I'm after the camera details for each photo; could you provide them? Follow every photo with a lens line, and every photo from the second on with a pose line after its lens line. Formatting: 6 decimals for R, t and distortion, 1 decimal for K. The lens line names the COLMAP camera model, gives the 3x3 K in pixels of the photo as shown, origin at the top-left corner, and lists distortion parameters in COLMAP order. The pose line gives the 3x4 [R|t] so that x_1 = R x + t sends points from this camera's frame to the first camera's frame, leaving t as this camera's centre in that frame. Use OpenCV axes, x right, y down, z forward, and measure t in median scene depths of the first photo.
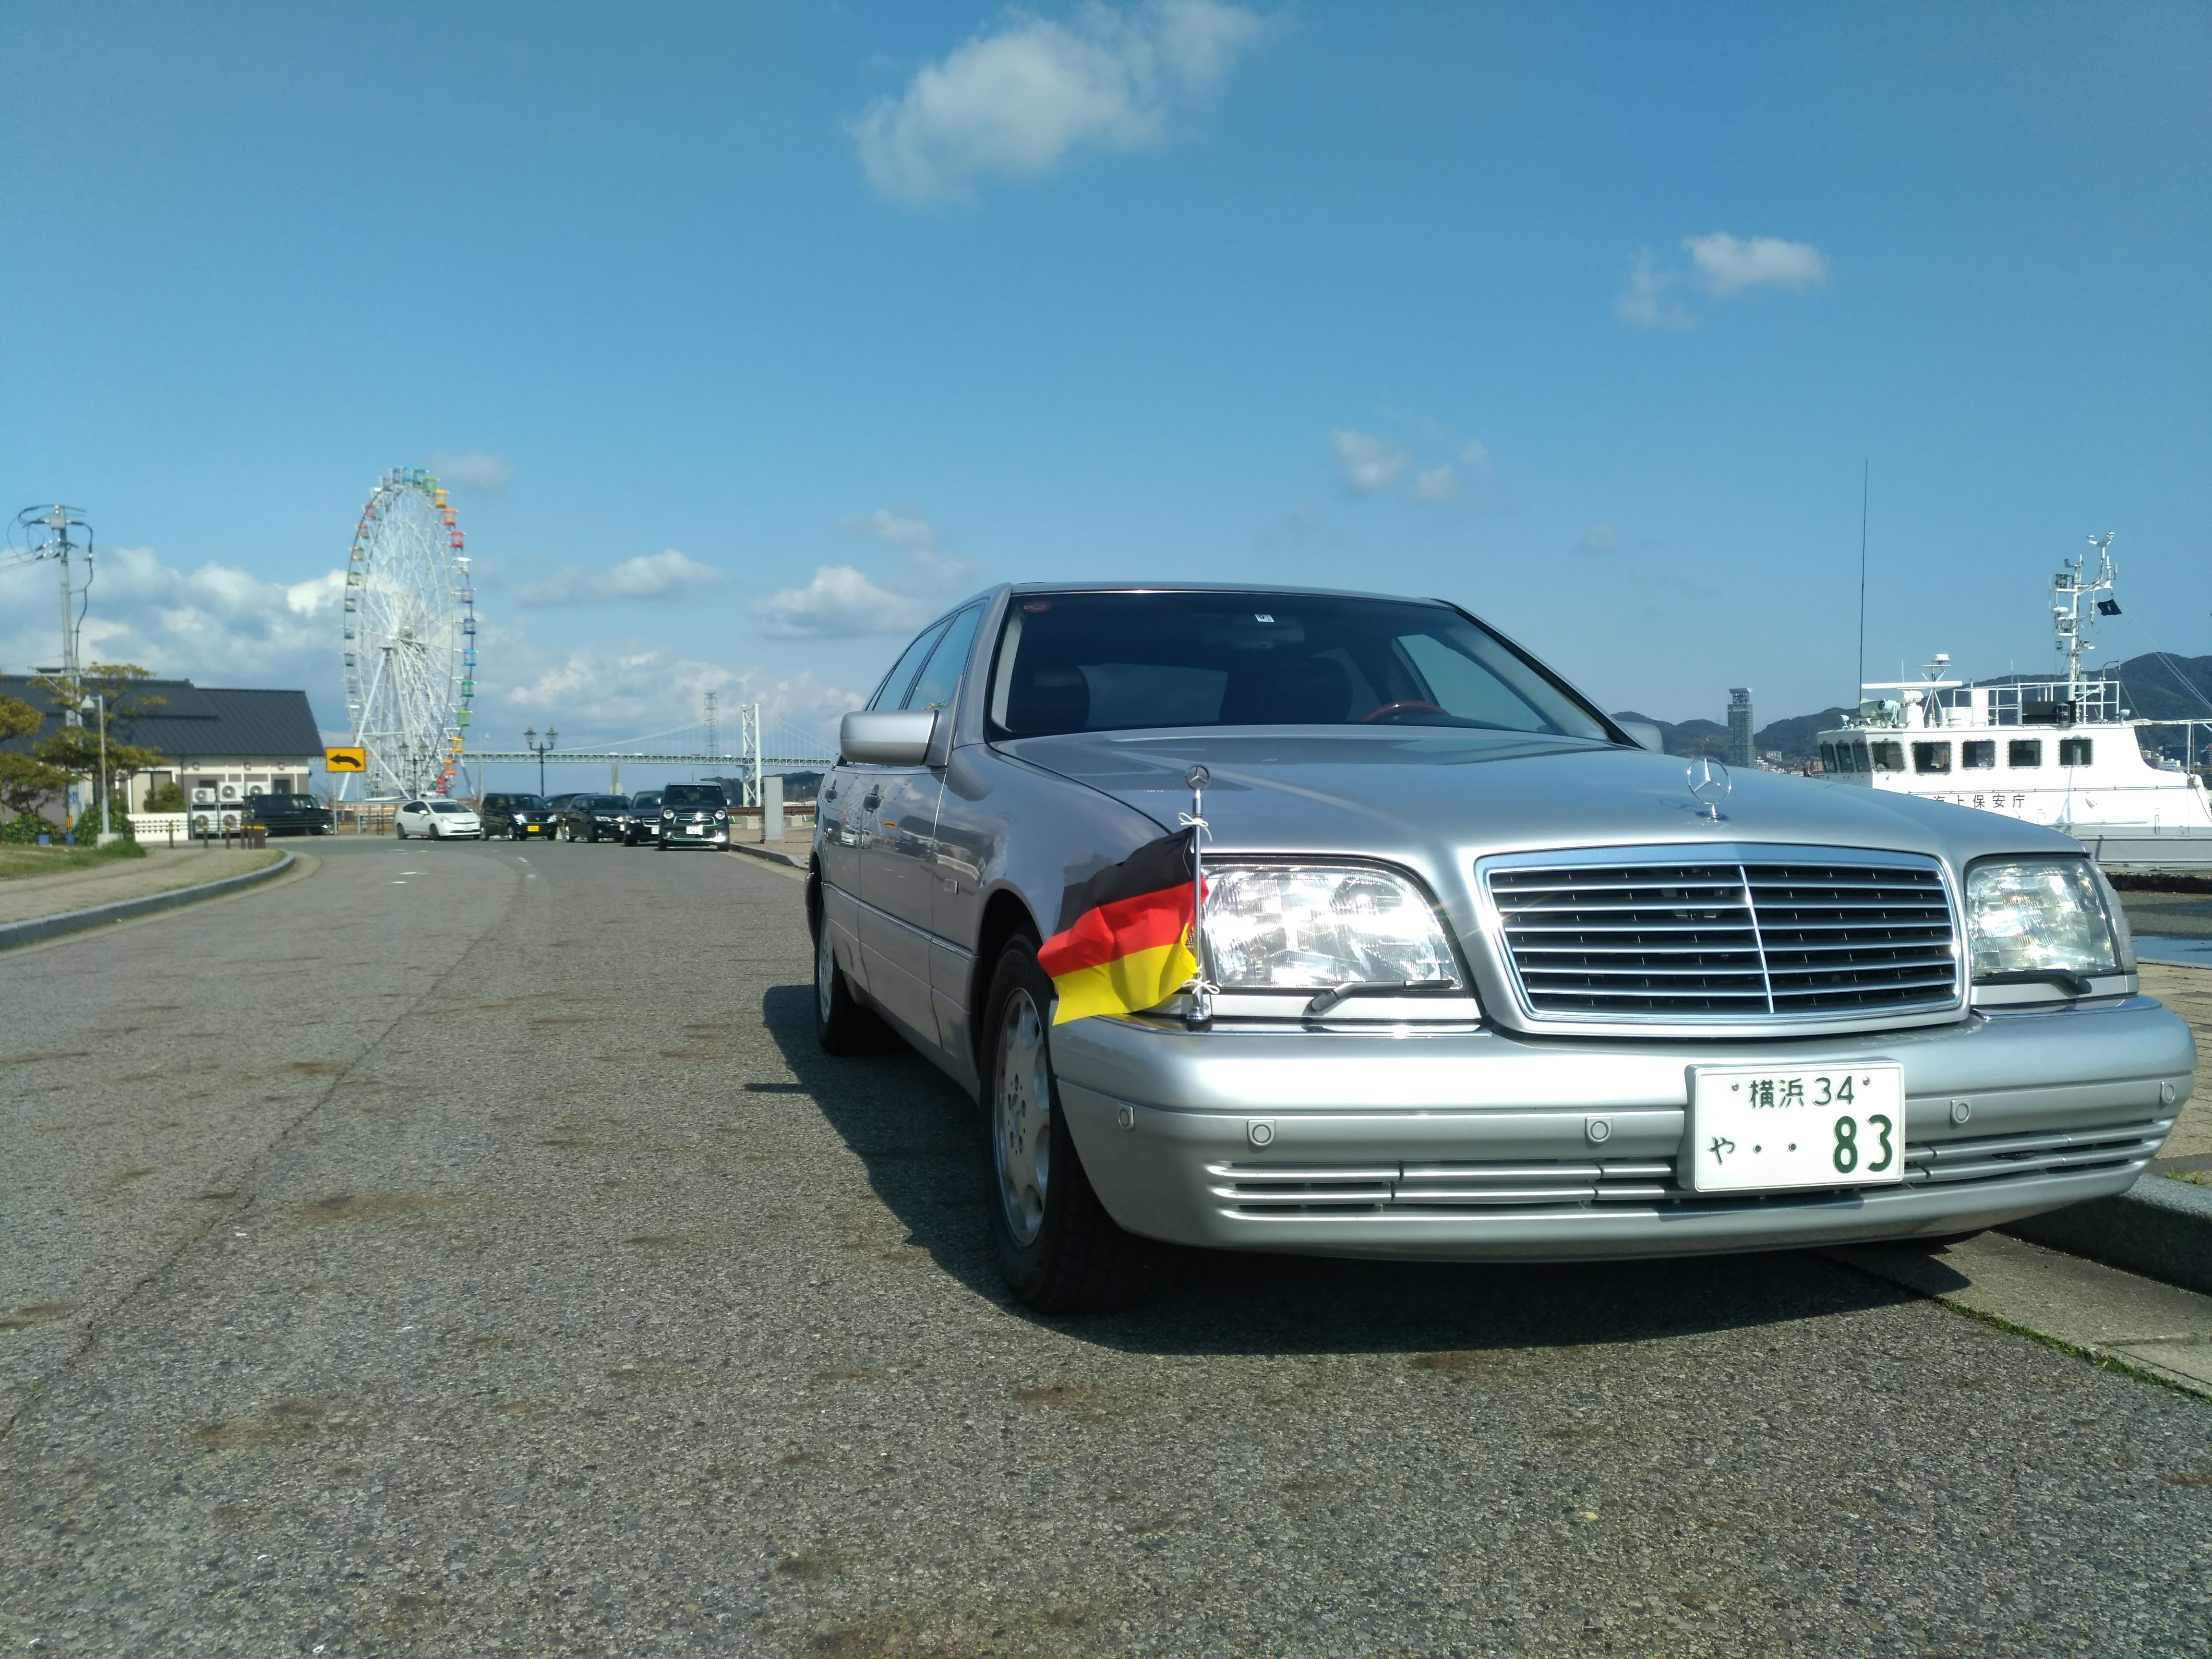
lens RADIAL K [[1837.9, 0, 1106.0], [0, 1837.9, 829.5], [0, 0, 1]] dist [-0.011898, 0.093564]
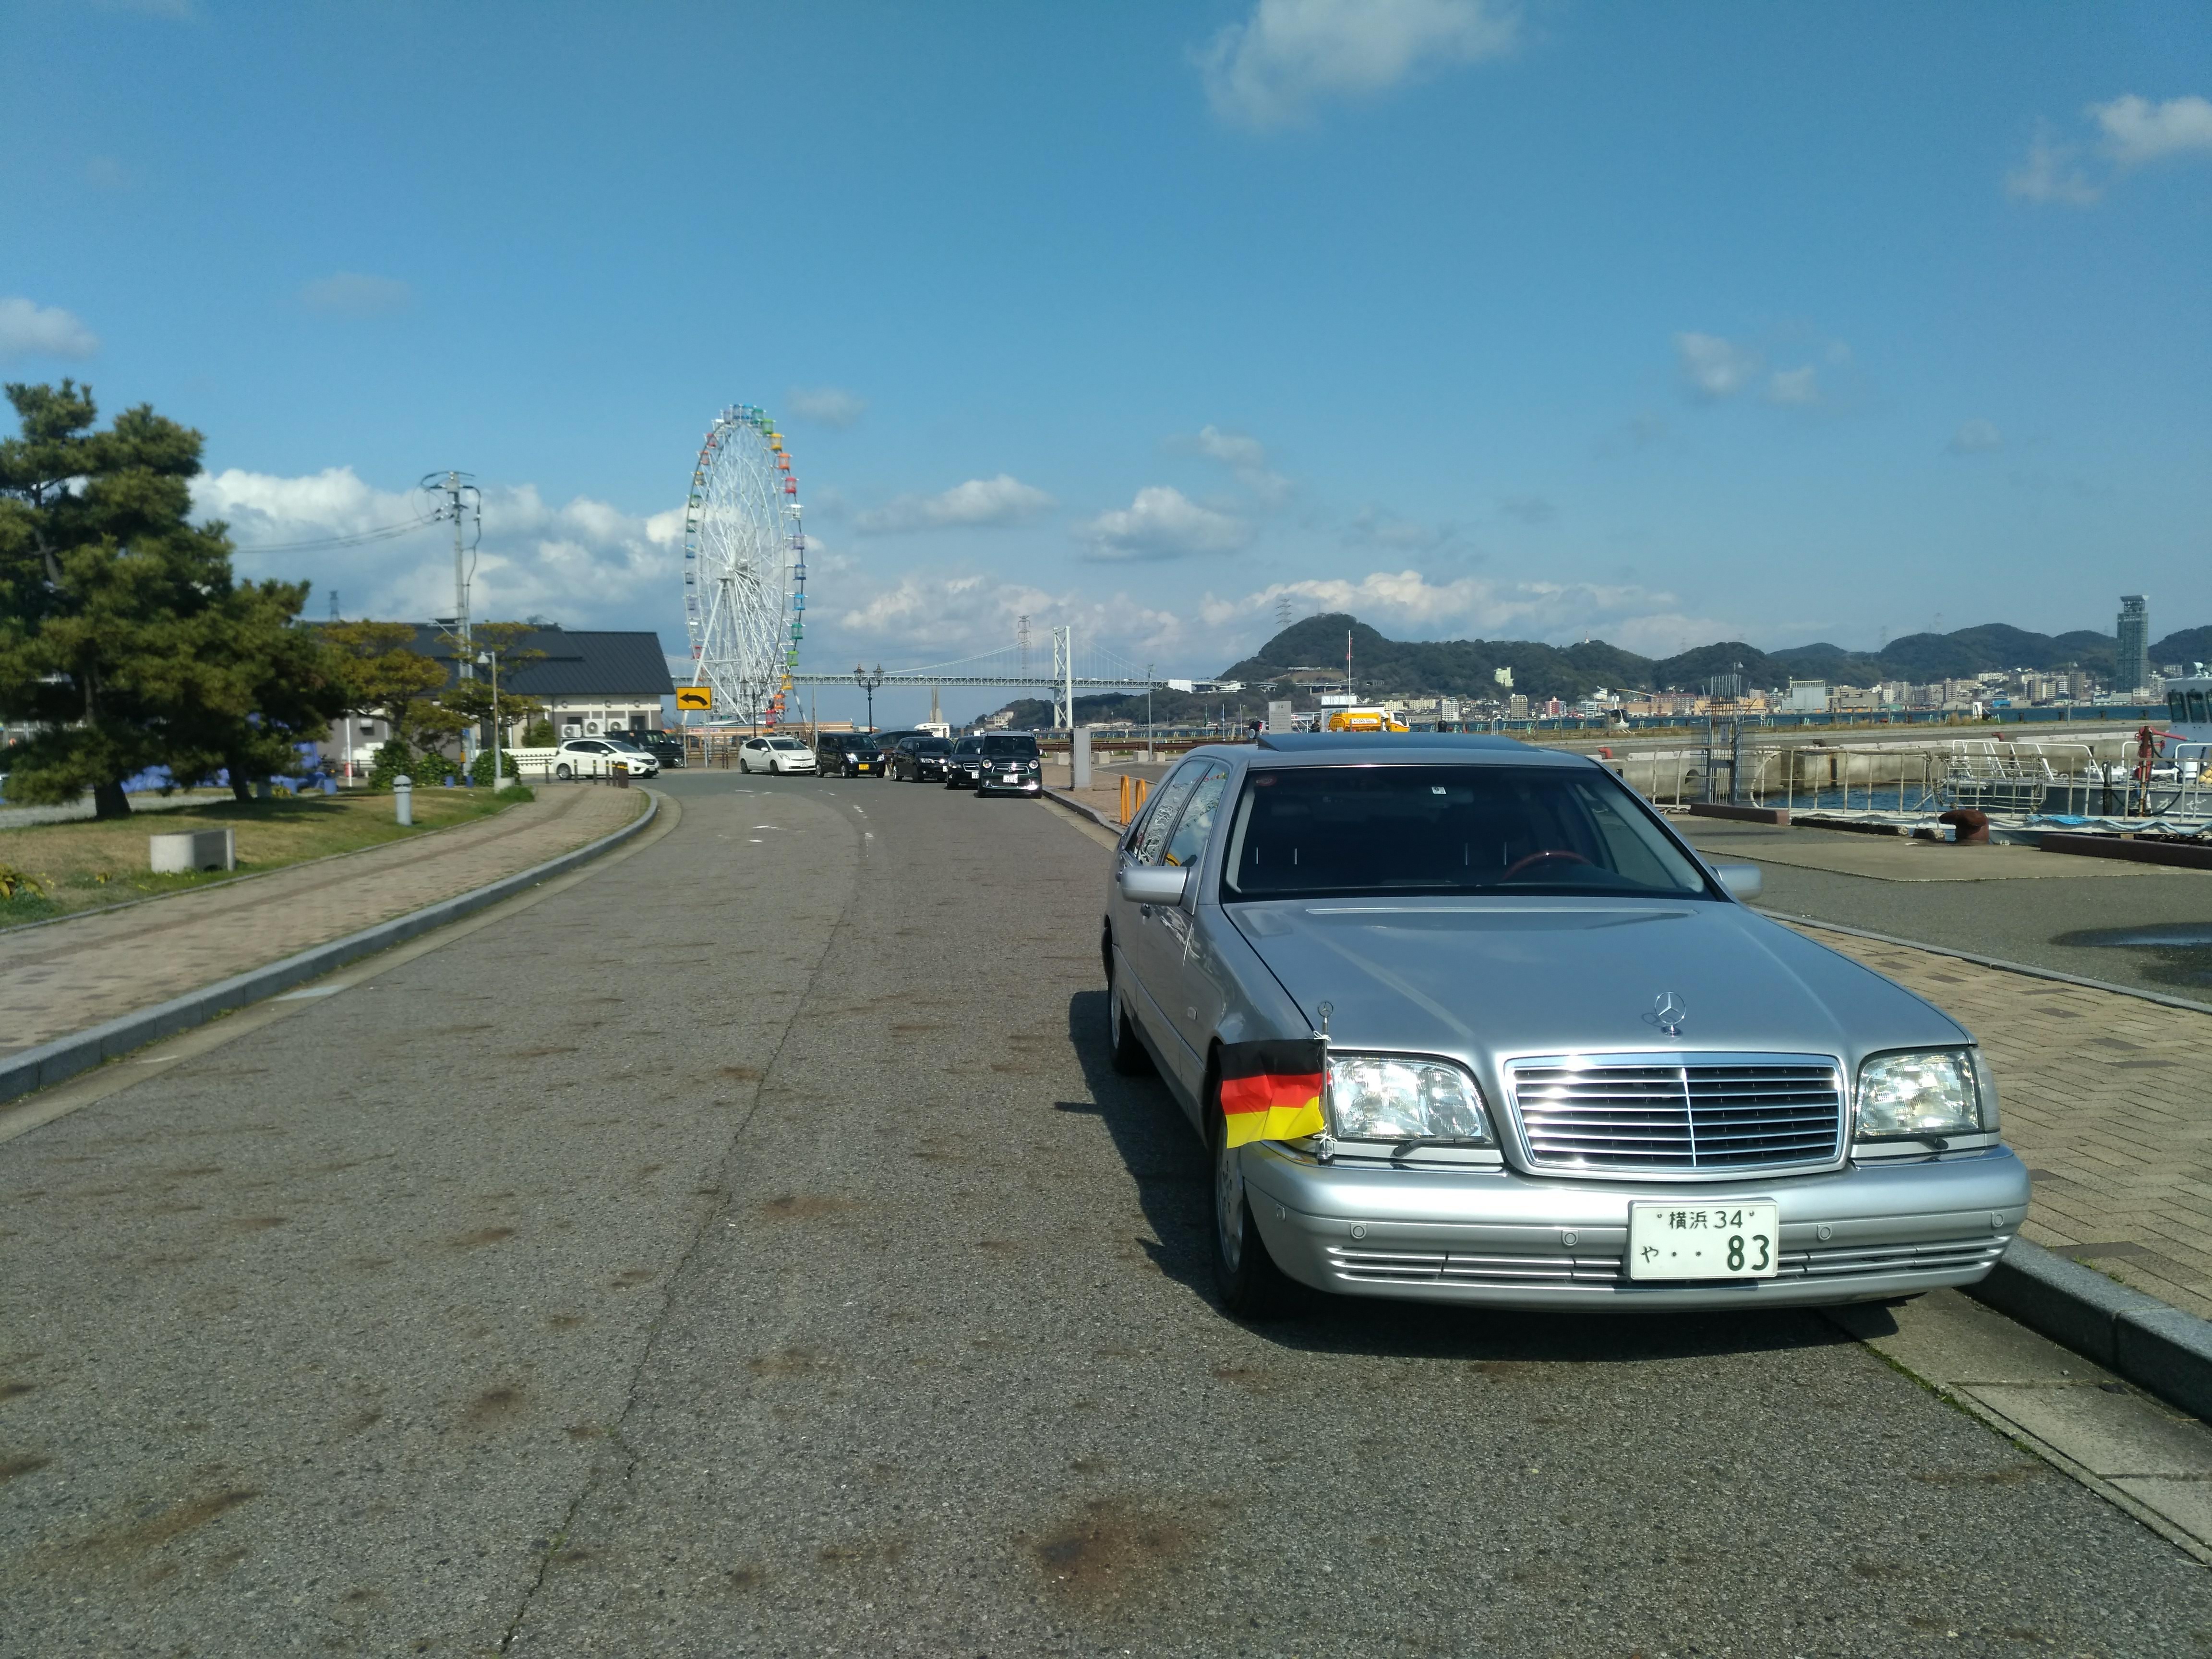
lens RADIAL K [[1837.9, 0, 1106.0], [0, 1837.9, 829.5], [0, 0, 1]] dist [-0.011898, 0.093564]
pose [[0.986082, 0.016028, -0.165488, 0.108320], [-0.008988, 0.999026, 0.043202, -0.225886], [0.166019, -0.041113, 0.985265, -0.559472]]
